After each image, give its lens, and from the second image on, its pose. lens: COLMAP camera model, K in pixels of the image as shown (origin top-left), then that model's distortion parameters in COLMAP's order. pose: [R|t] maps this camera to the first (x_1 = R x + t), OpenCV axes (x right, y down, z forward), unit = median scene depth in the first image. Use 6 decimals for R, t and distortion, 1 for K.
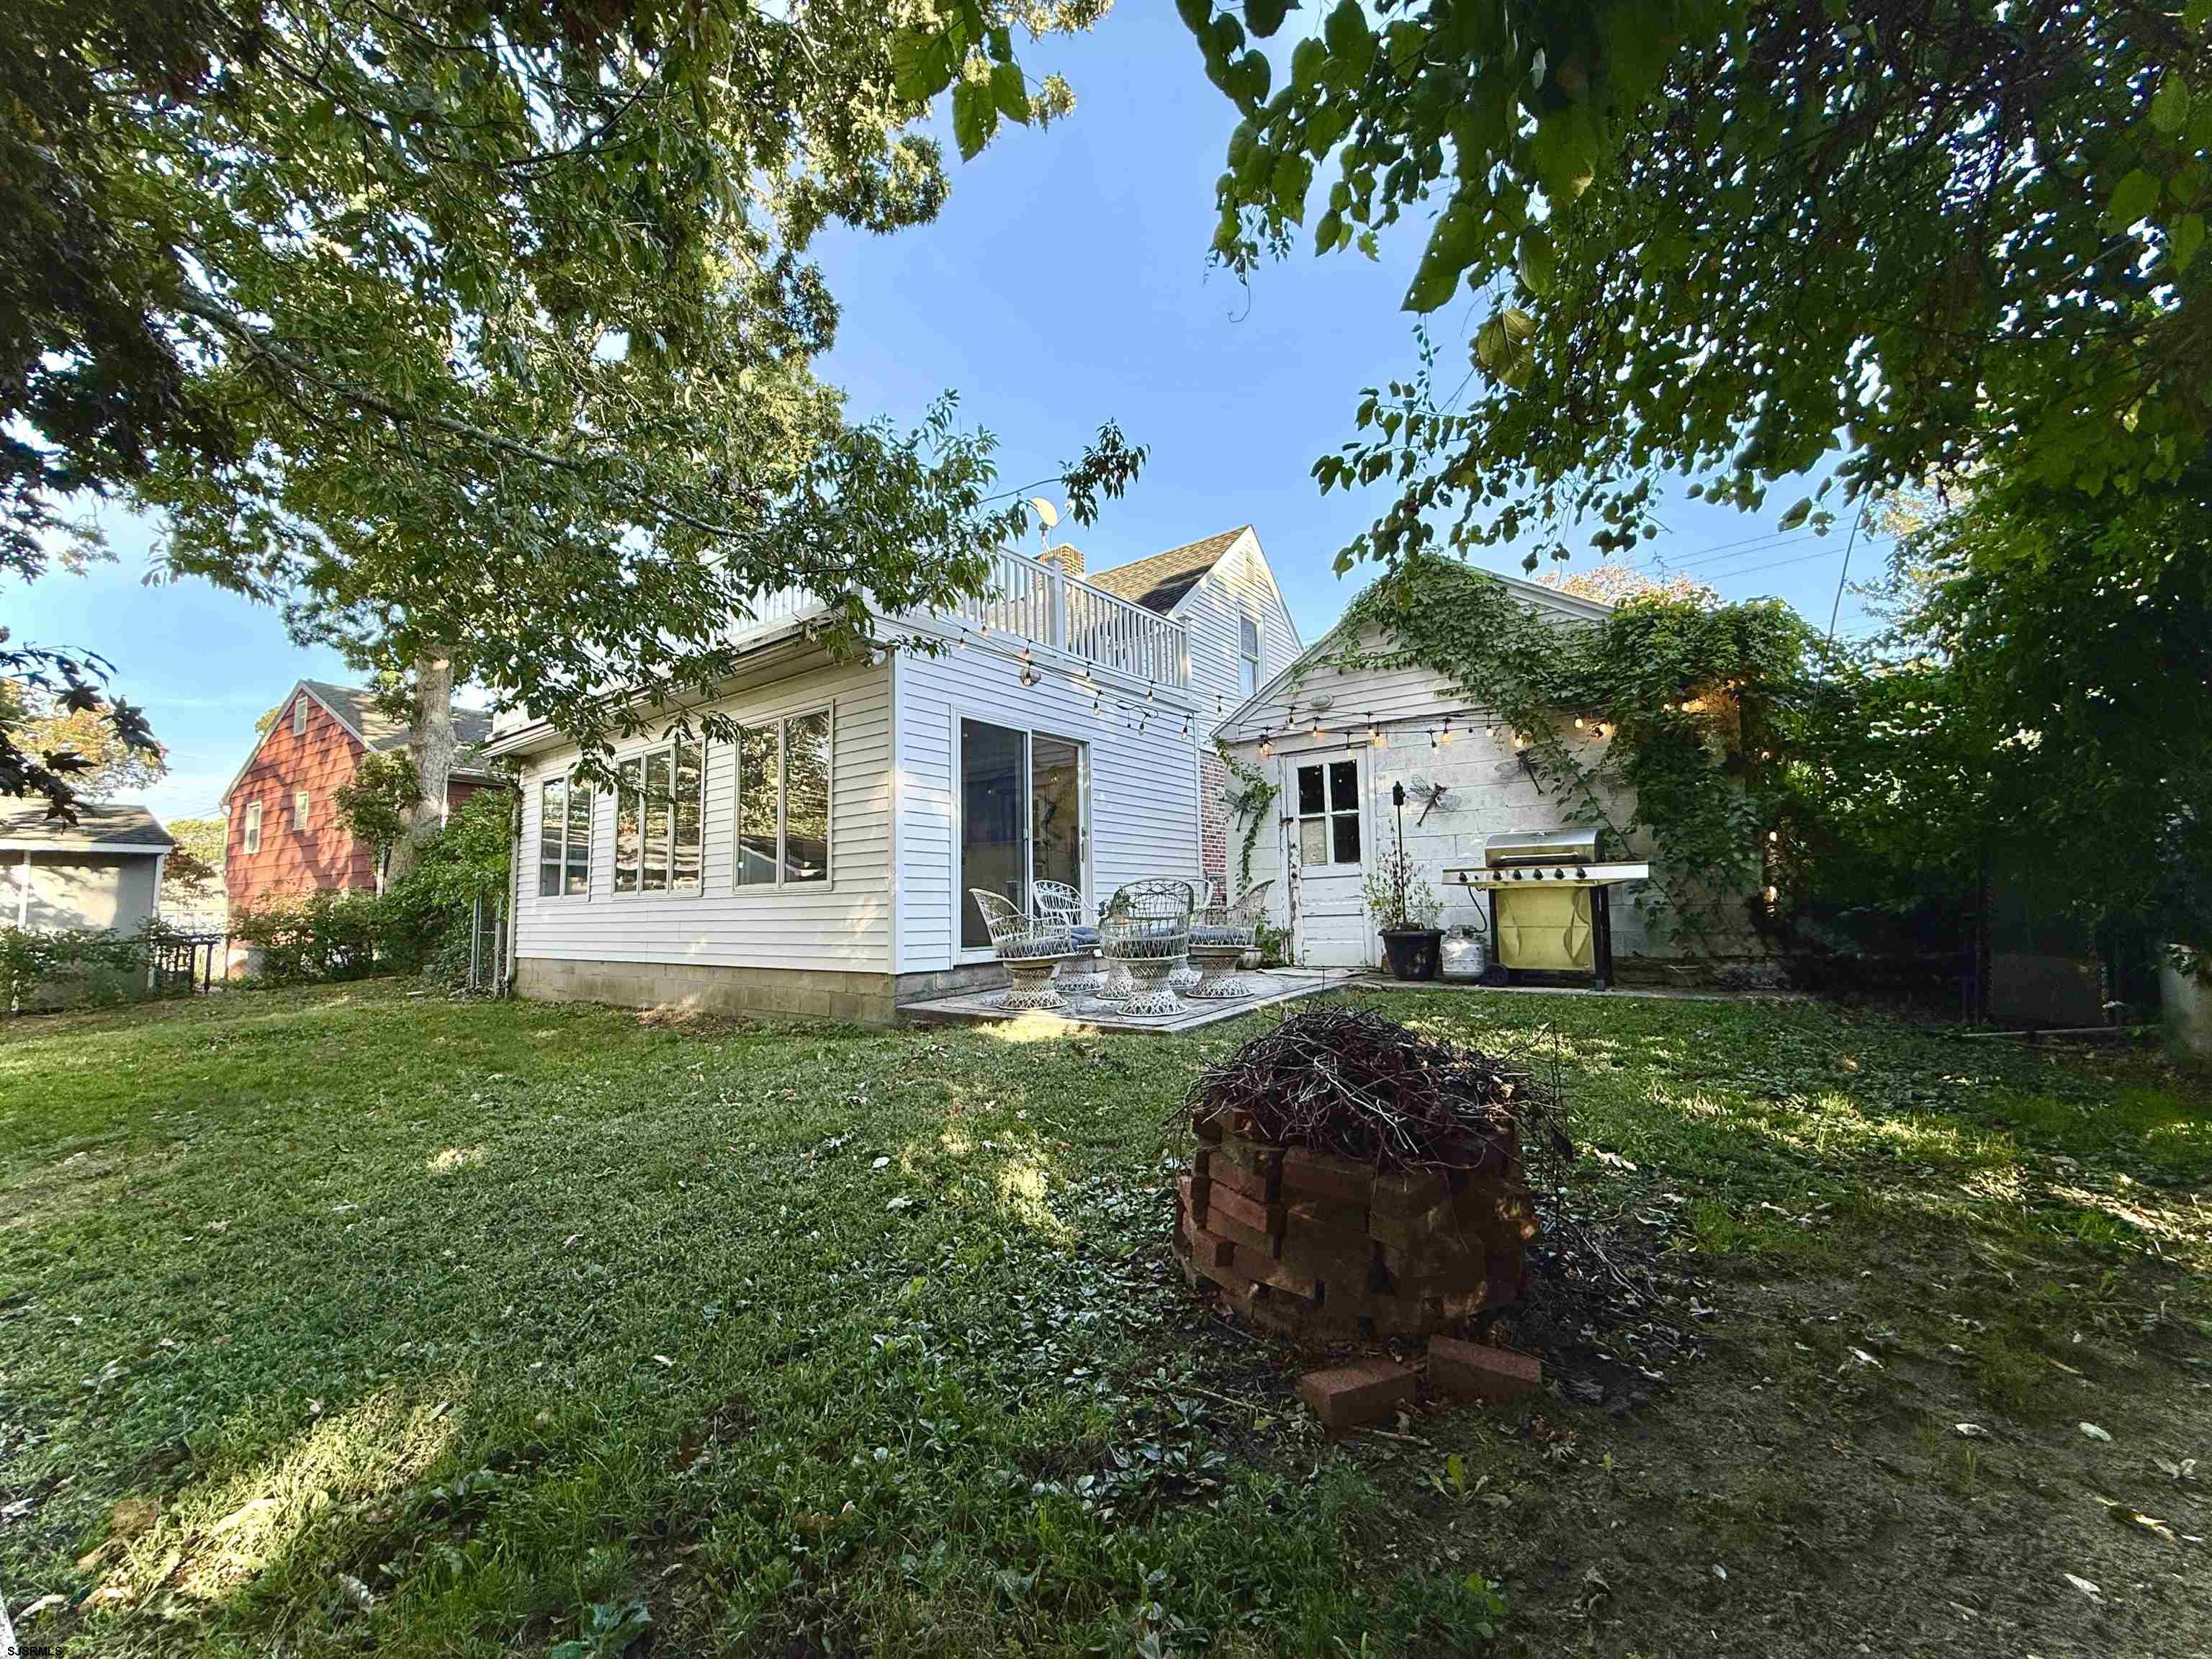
lens RADIAL K [[879.3, 0, 1098.0], [0, 879.3, 827.8], [0, 0, 1]] dist [0.000355, -0.000582]
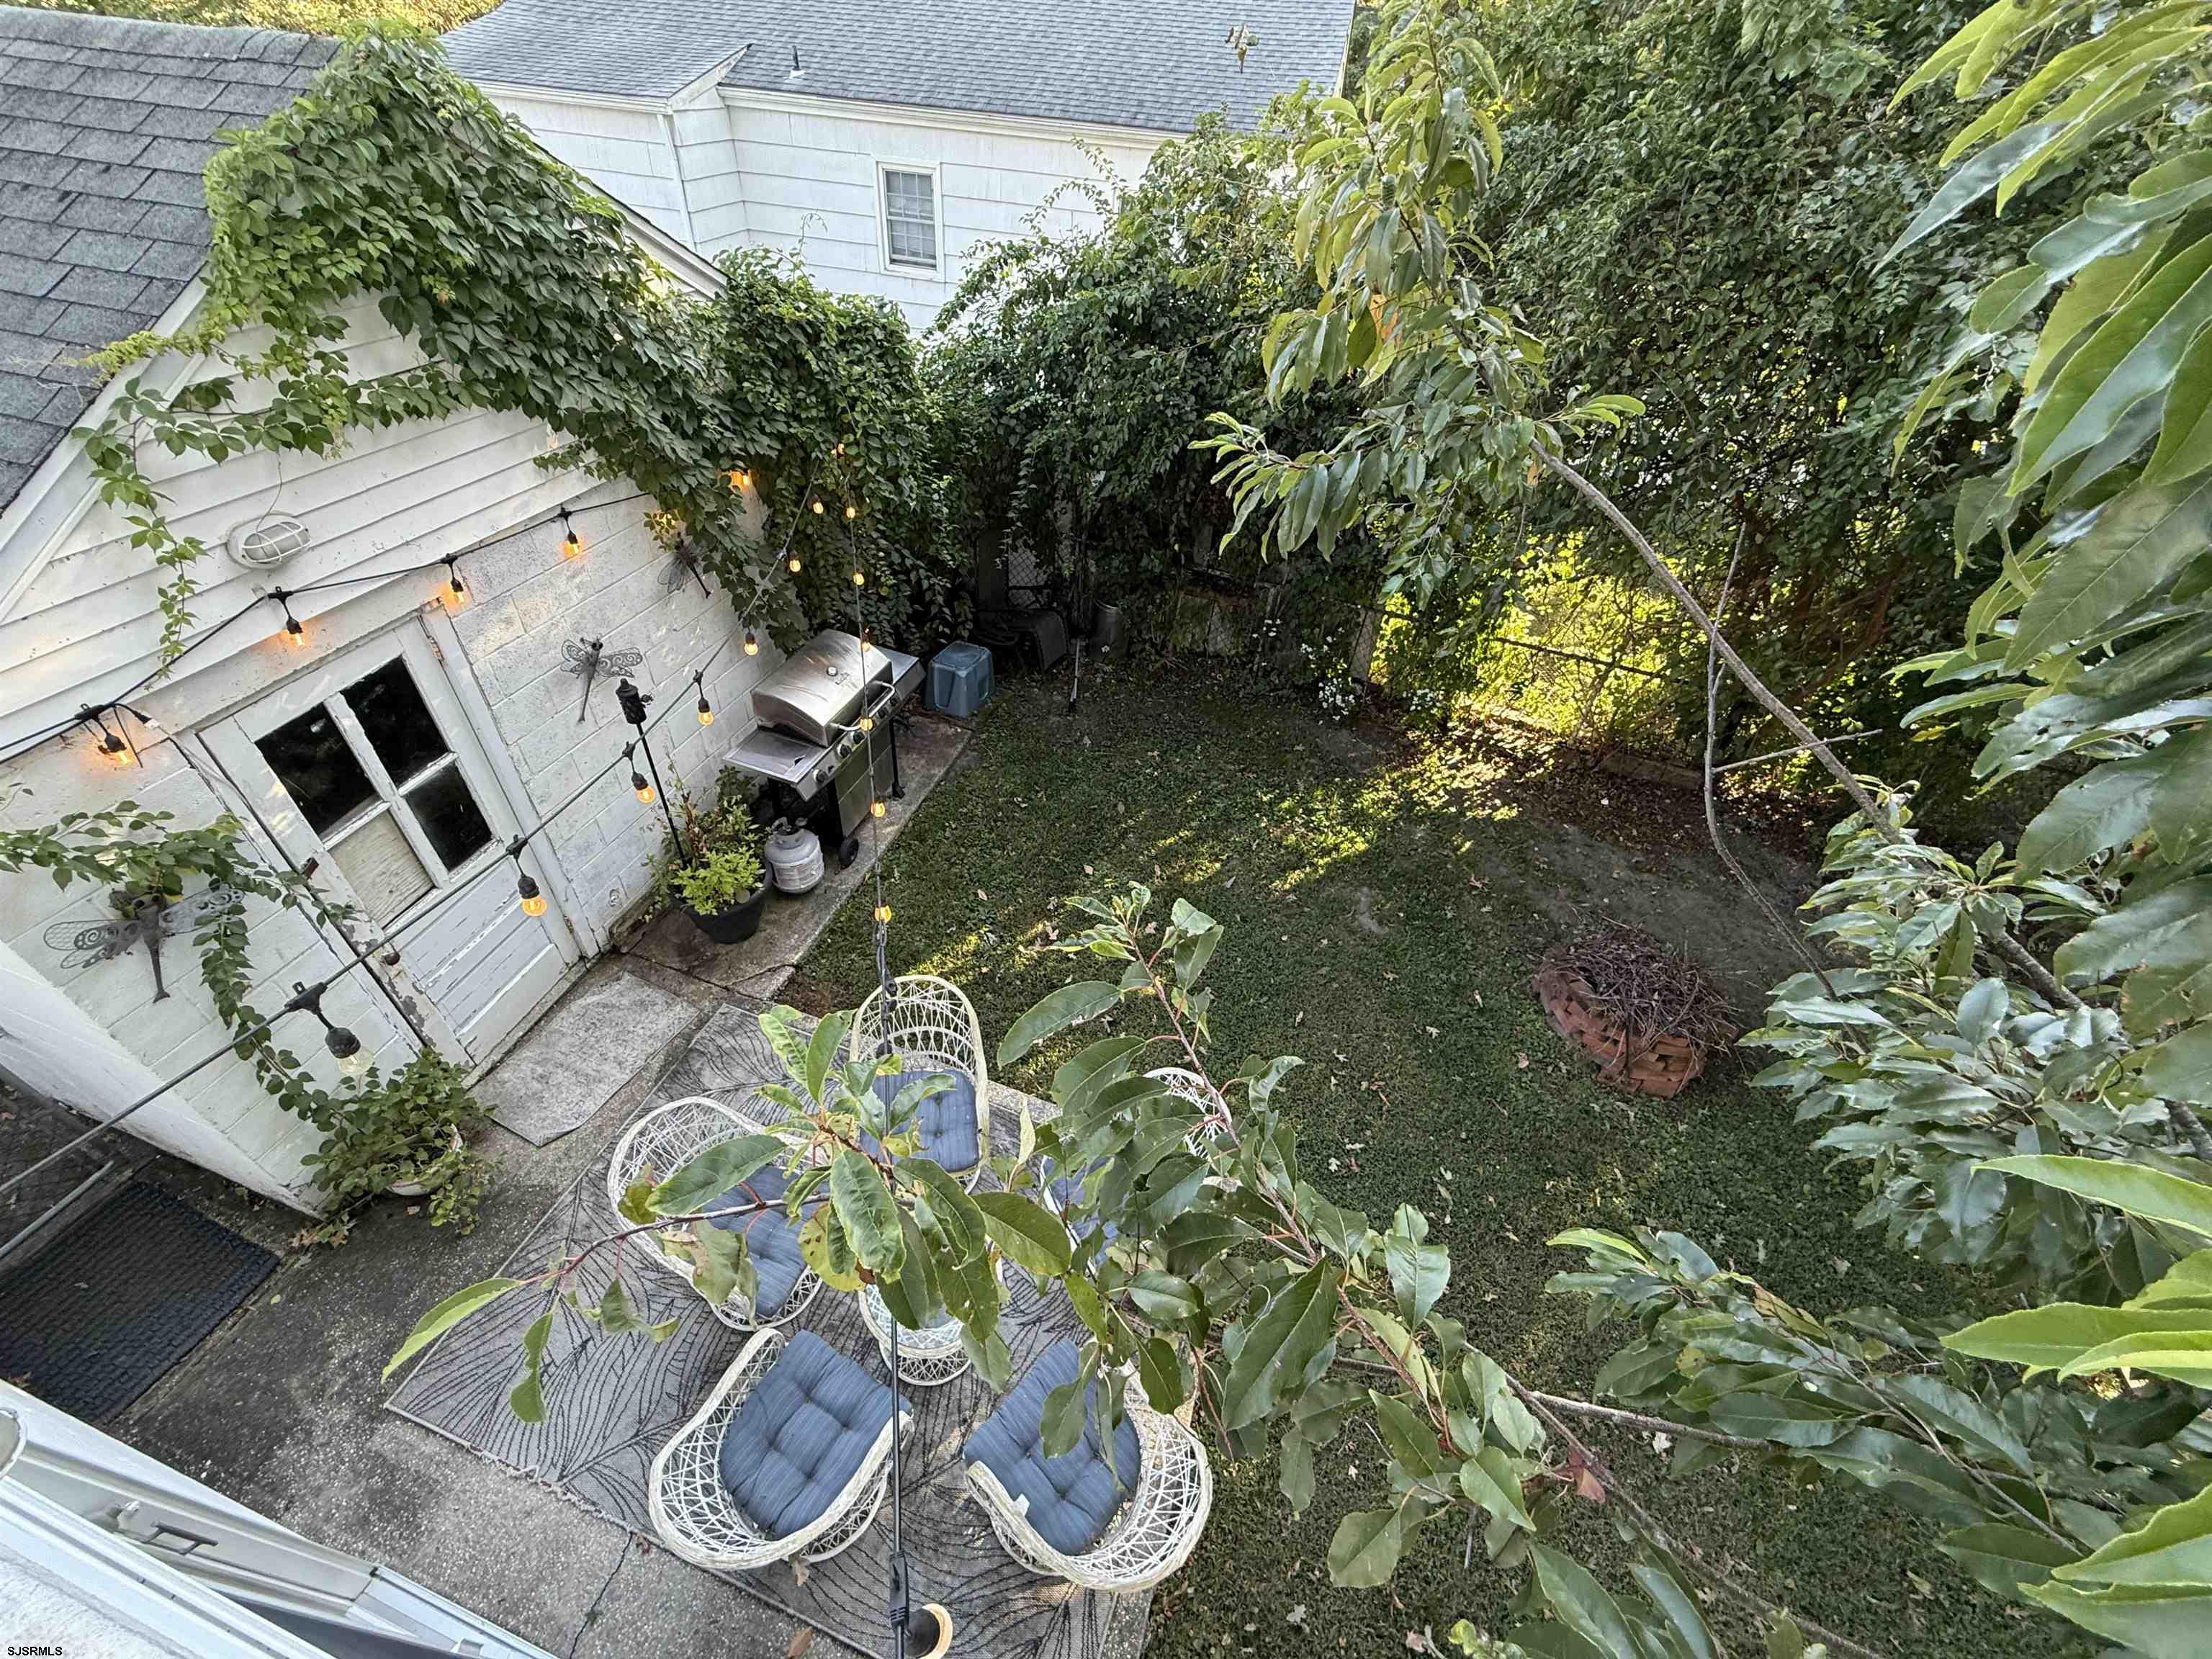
lens RADIAL K [[881.3, 0, 1098.7], [0, 881.3, 826.1], [0, 0, 1]] dist [0.000953, 0.000184]
pose [[-0.323575, -0.630720, 0.705331, -0.166701], [-0.135713, 0.768662, 0.625093, -0.348782], [-0.936419, 0.106542, -0.334317, 0.926946]]
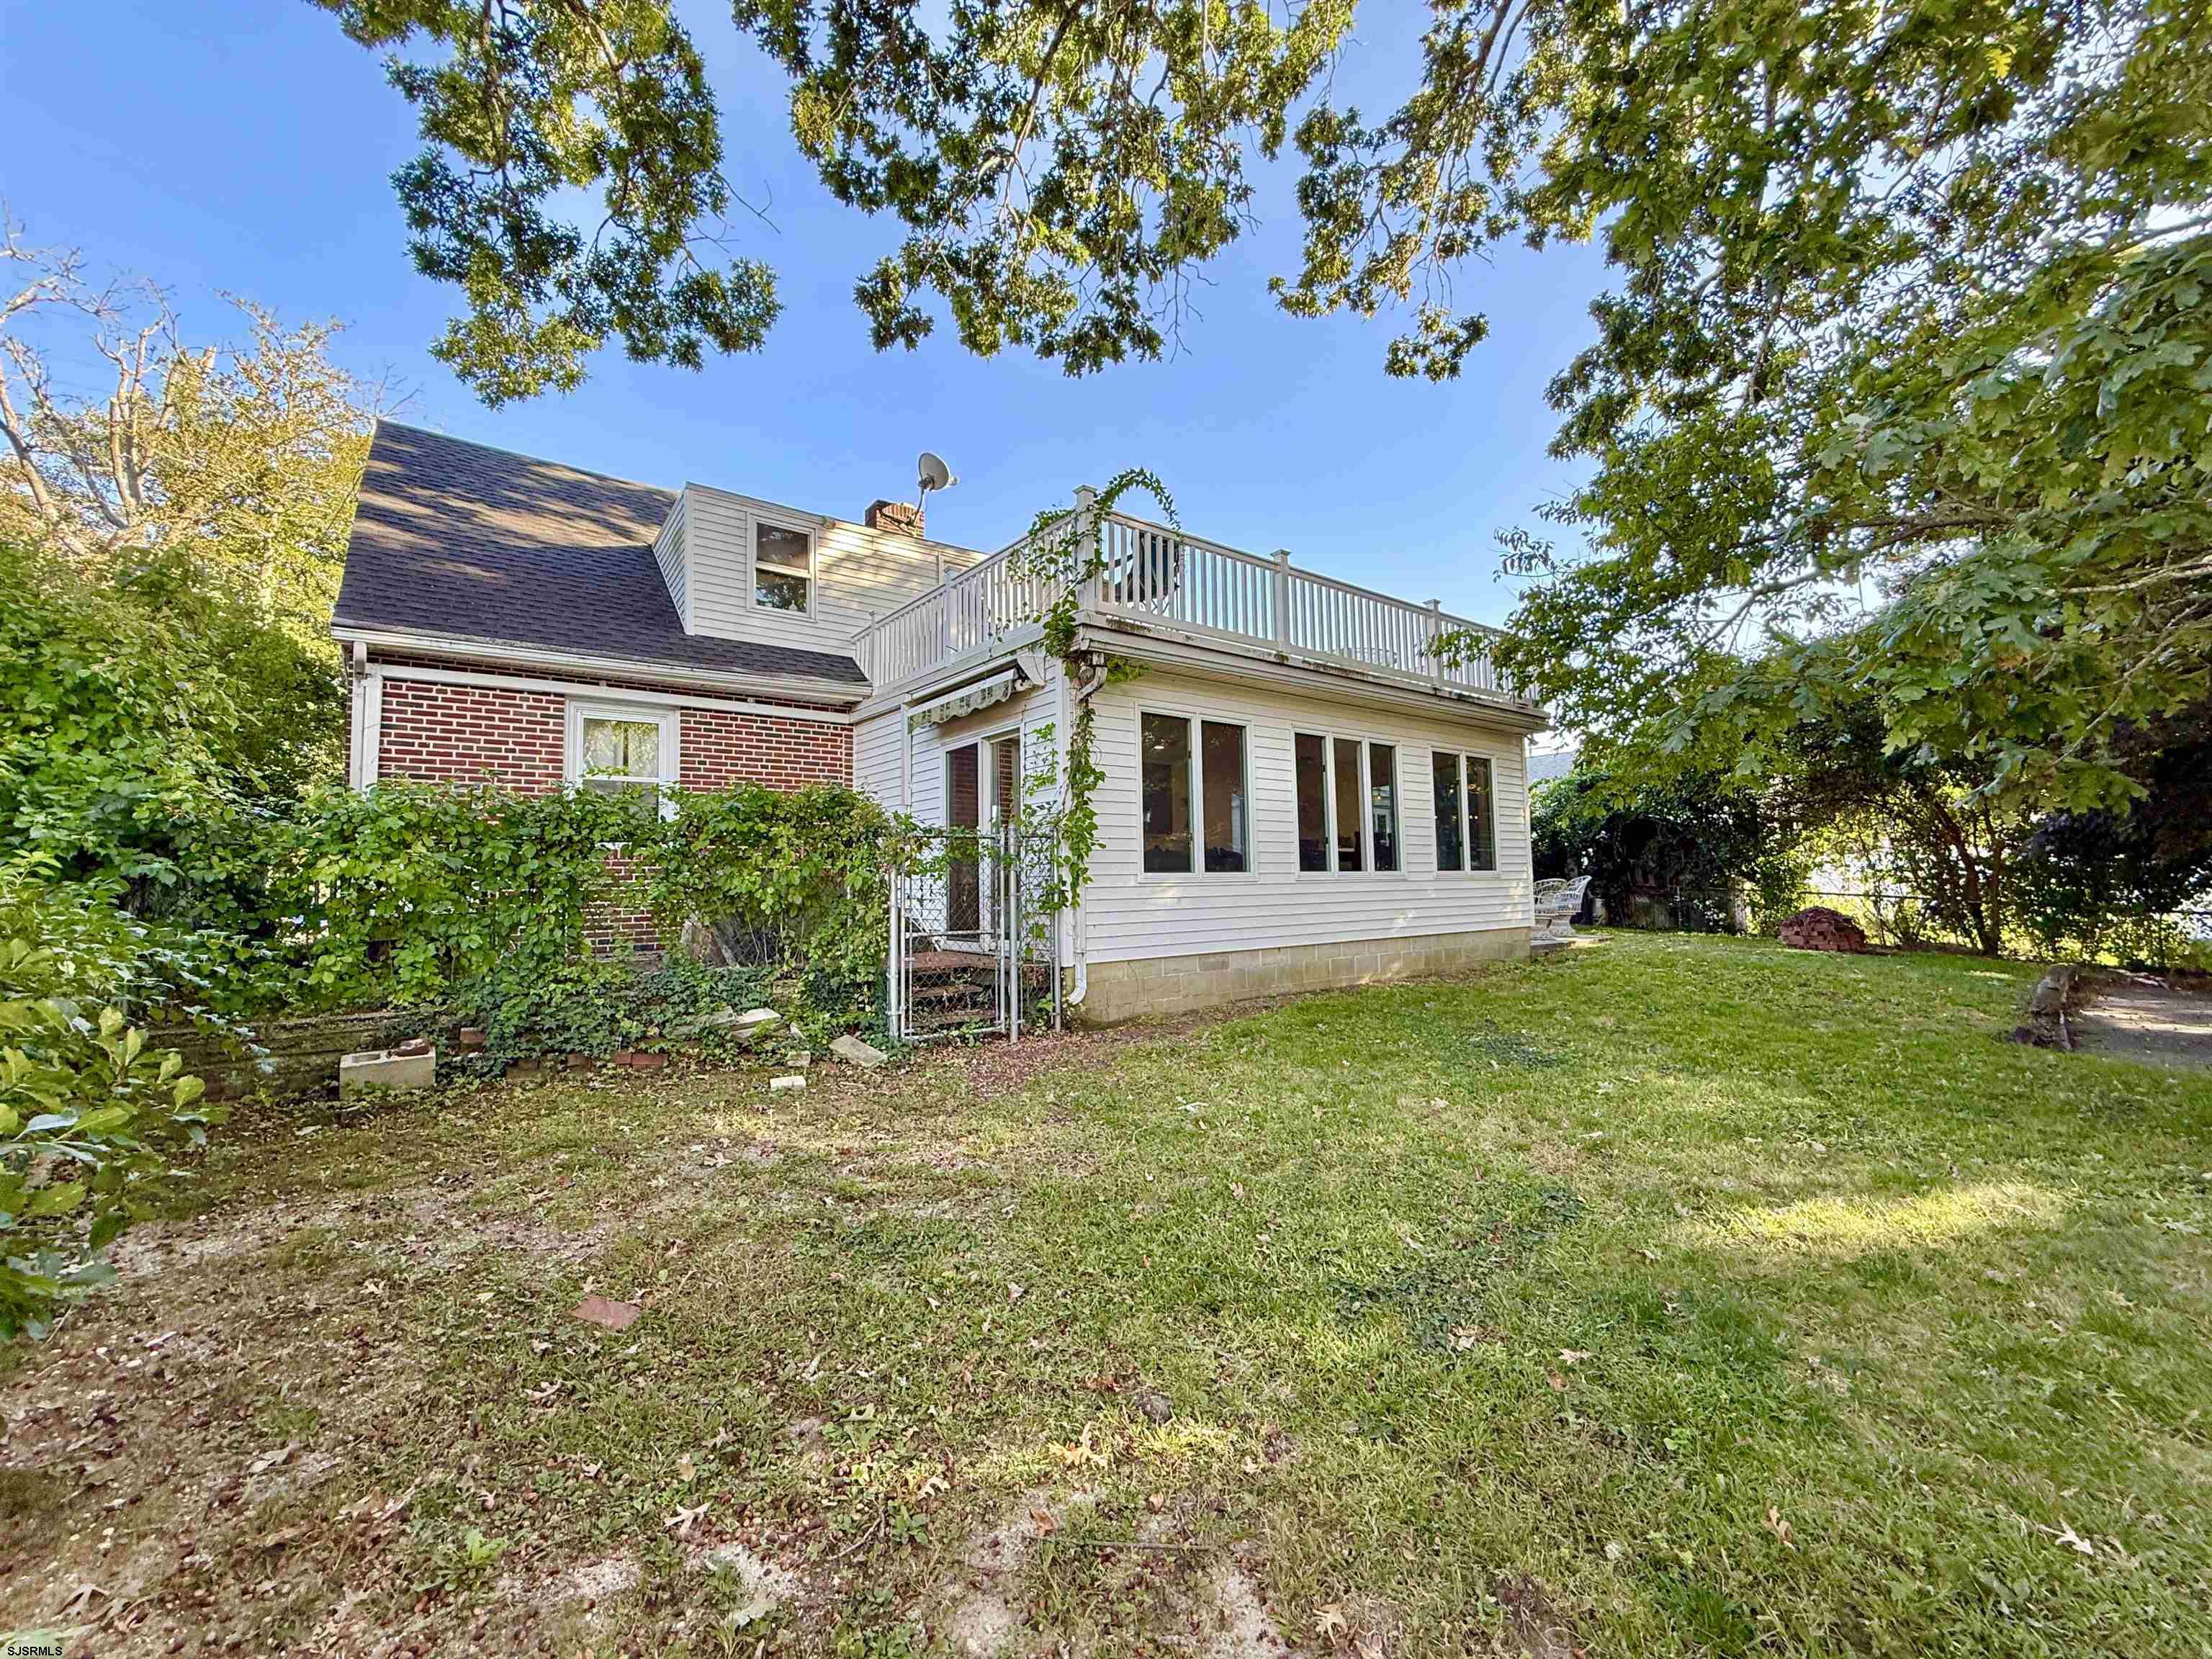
lens RADIAL K [[877.9, 0, 1100.1], [0, 877.9, 817.6], [0, 0, 1]] dist [-0.000104, -0.000095]
pose [[0.277029, 0.092475, 0.956401, -1.873154], [-0.080644, 0.994084, -0.072760, 0.127518], [-0.957471, -0.056971, 0.282848, 1.170248]]
